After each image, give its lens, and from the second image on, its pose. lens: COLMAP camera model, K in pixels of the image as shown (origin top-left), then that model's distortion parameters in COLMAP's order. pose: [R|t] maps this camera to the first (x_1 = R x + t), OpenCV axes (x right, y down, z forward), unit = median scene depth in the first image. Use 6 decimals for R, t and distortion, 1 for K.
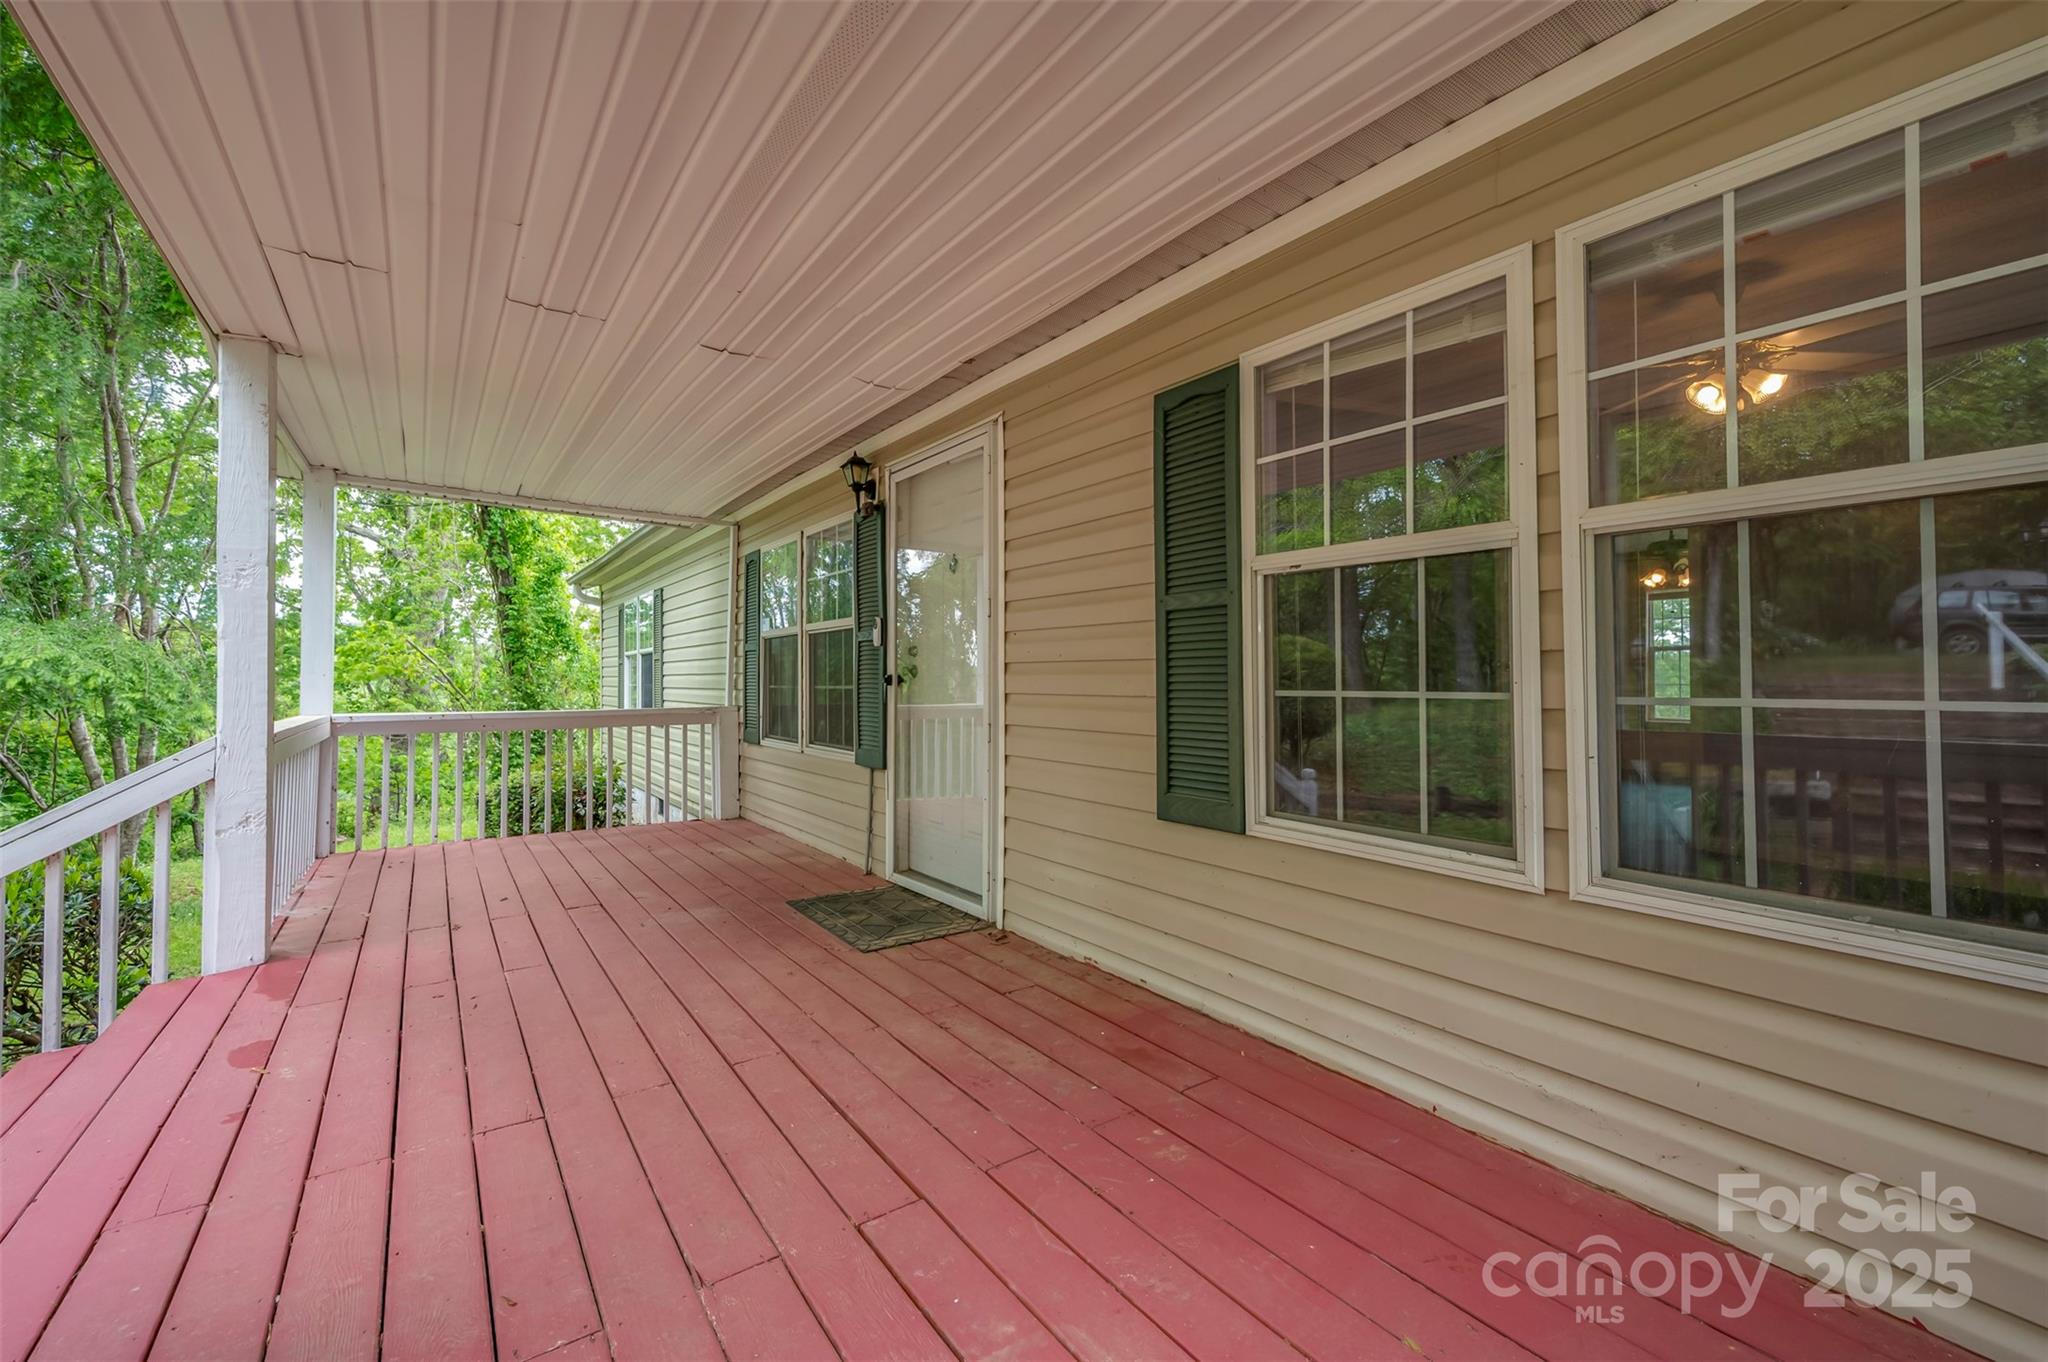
lens RADIAL K [[836.0, 0, 1020.1], [0, 836.0, 667.8], [0, 0, 1]] dist [-0.000477, -0.000066]
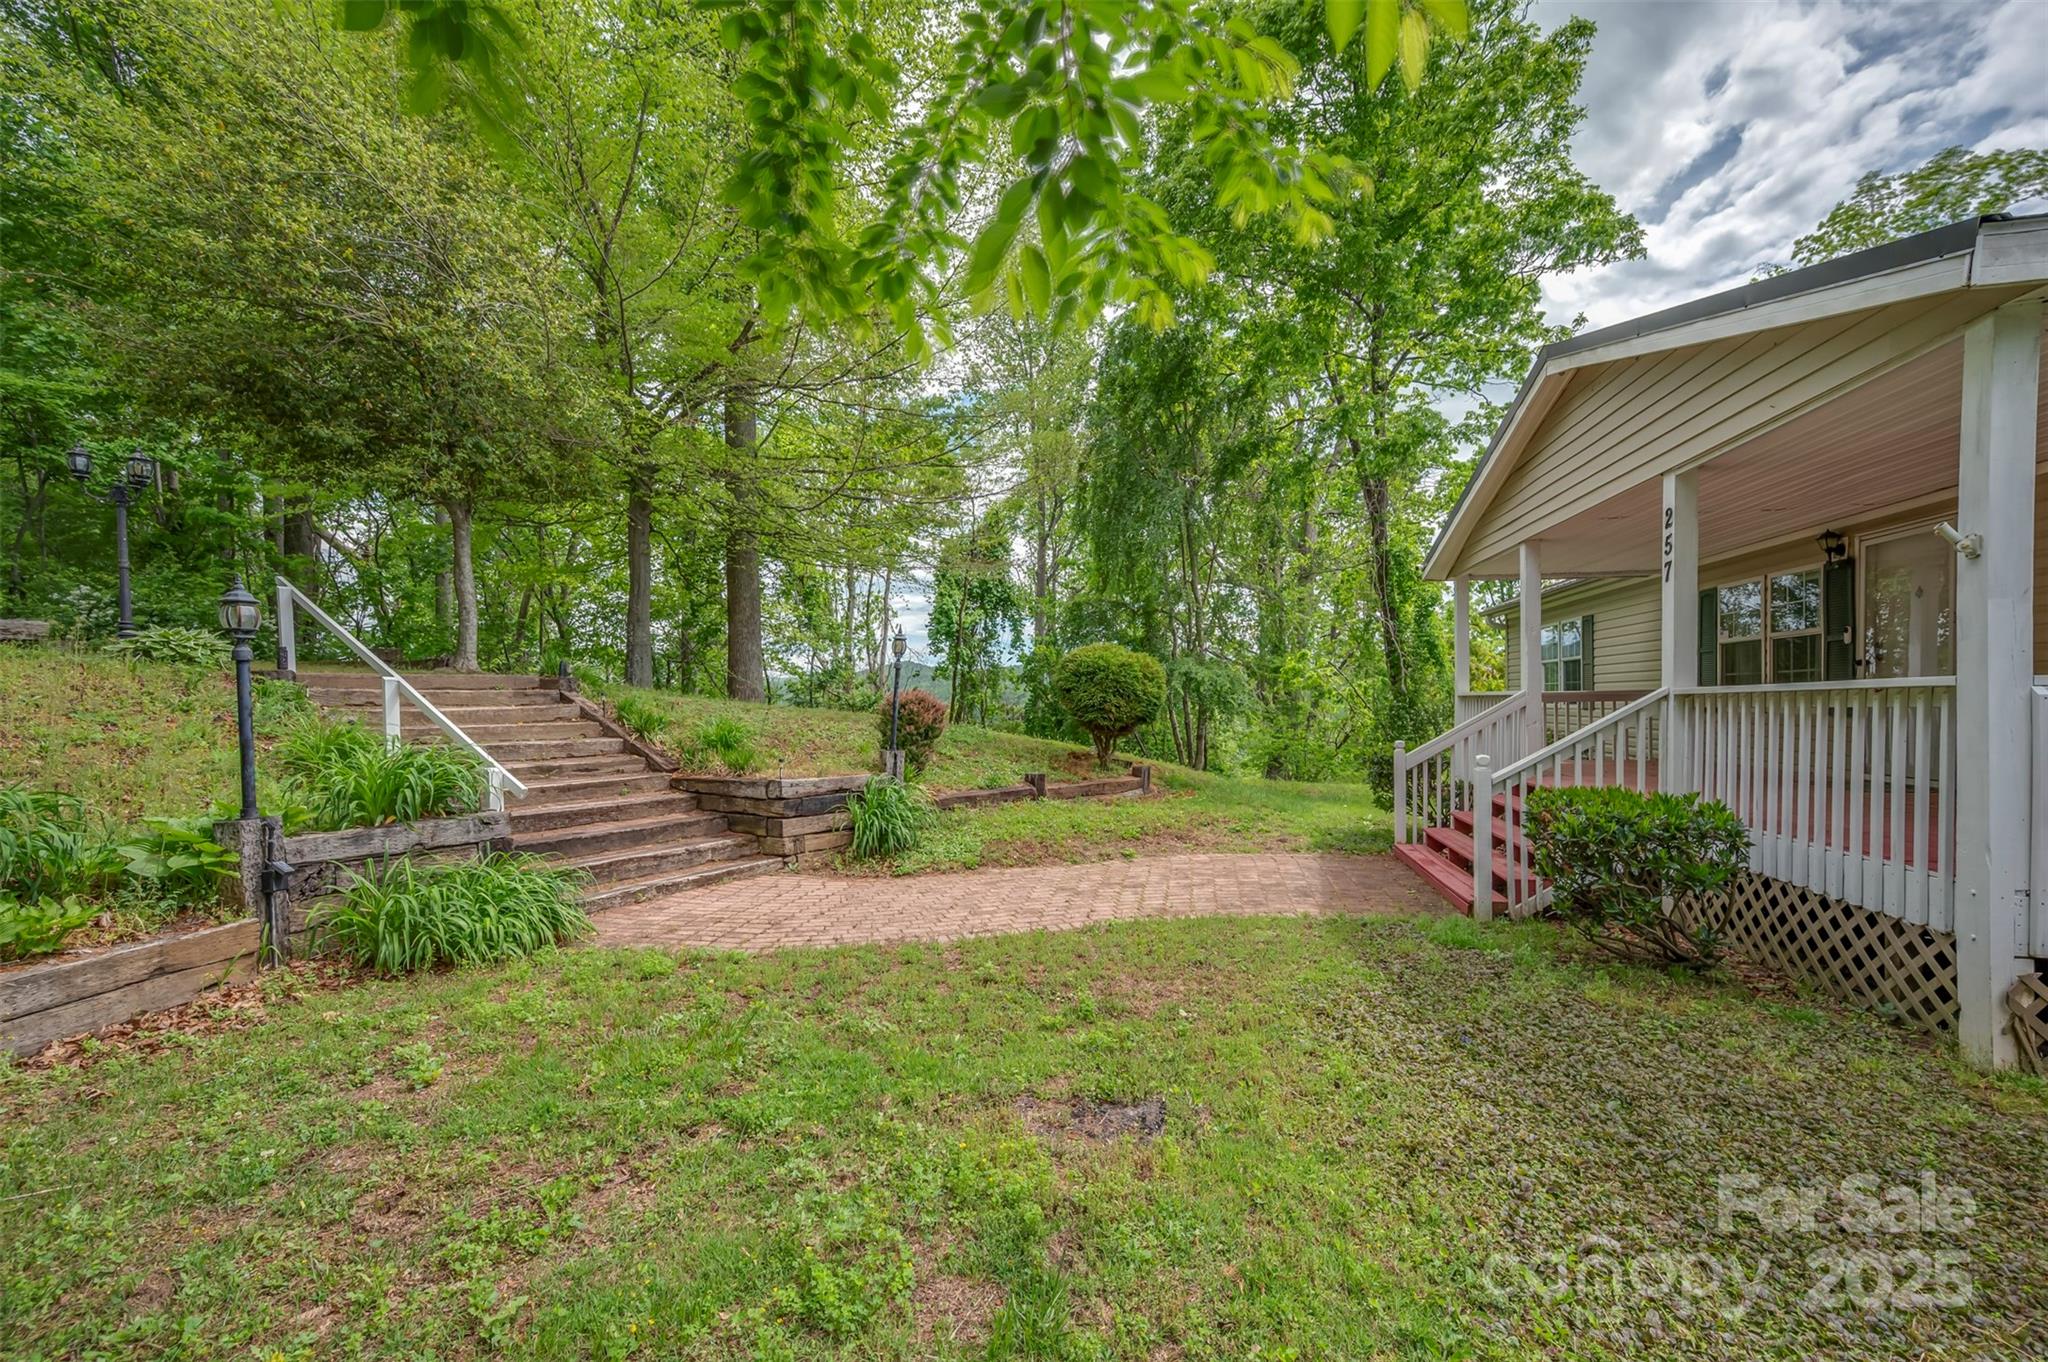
lens RADIAL K [[829.6, 0, 1031.7], [0, 829.6, 723.0], [0, 0, 1]] dist [0.009931, 0.000163]
pose [[0.676690, 0.011456, -0.736179, -0.041861], [0.021250, 0.999159, 0.035081, 0.045238], [0.735961, -0.039382, 0.675877, -1.557487]]
